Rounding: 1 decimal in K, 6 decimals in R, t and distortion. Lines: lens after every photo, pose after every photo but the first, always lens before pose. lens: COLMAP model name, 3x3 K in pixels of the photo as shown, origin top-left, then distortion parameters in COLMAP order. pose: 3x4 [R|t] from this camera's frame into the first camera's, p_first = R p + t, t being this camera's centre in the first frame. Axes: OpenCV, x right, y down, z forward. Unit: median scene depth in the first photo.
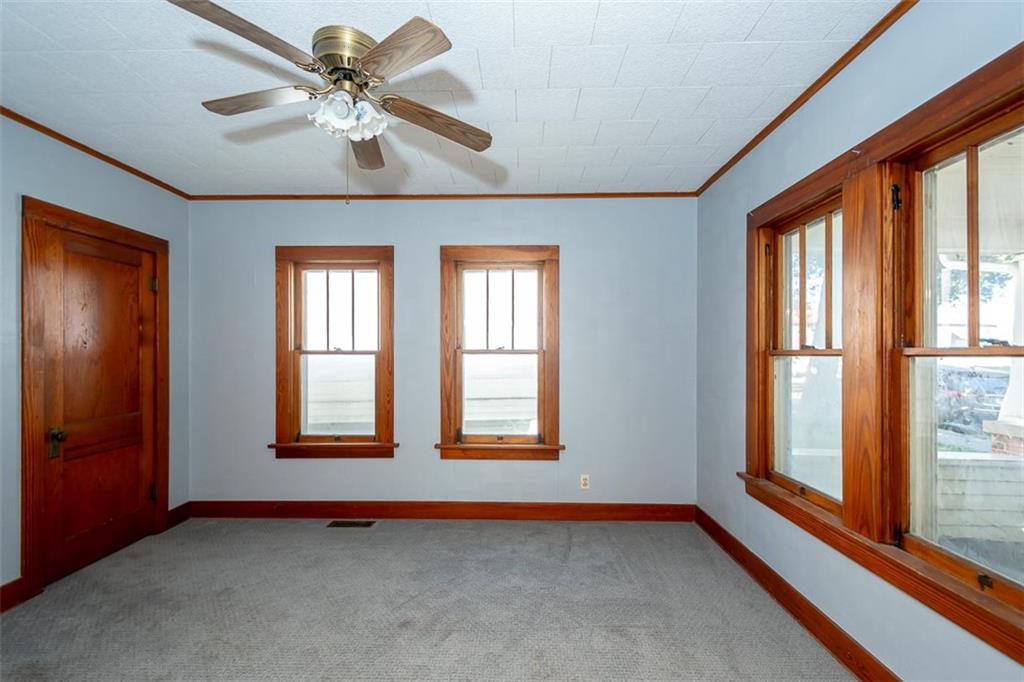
lens RADIAL K [[463.4, 0, 511.8], [0, 463.4, 349.3], [0, 0, 1]] dist [0.018607, -0.001801]
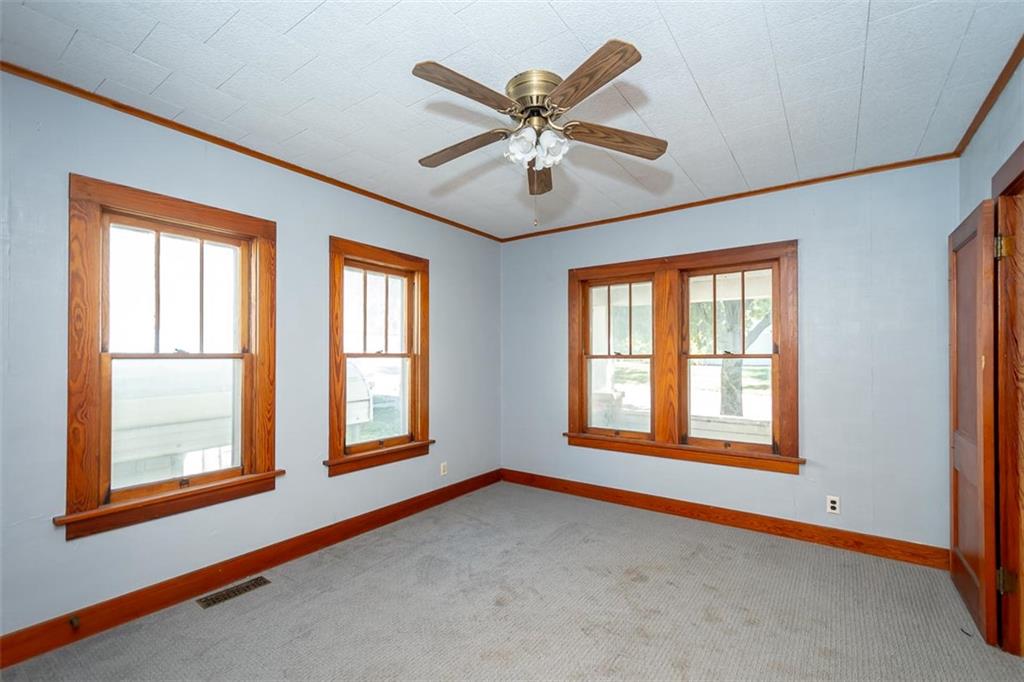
lens RADIAL K [[463.4, 0, 503.5], [0, 463.4, 349.1], [0, 0, 1]] dist [0.018607, -0.001801]
pose [[0.550218, 0.014104, 0.834902, -0.700939], [-0.005684, 0.999897, -0.013145, 0.002825], [-0.835002, 0.002487, 0.550241, 0.234306]]
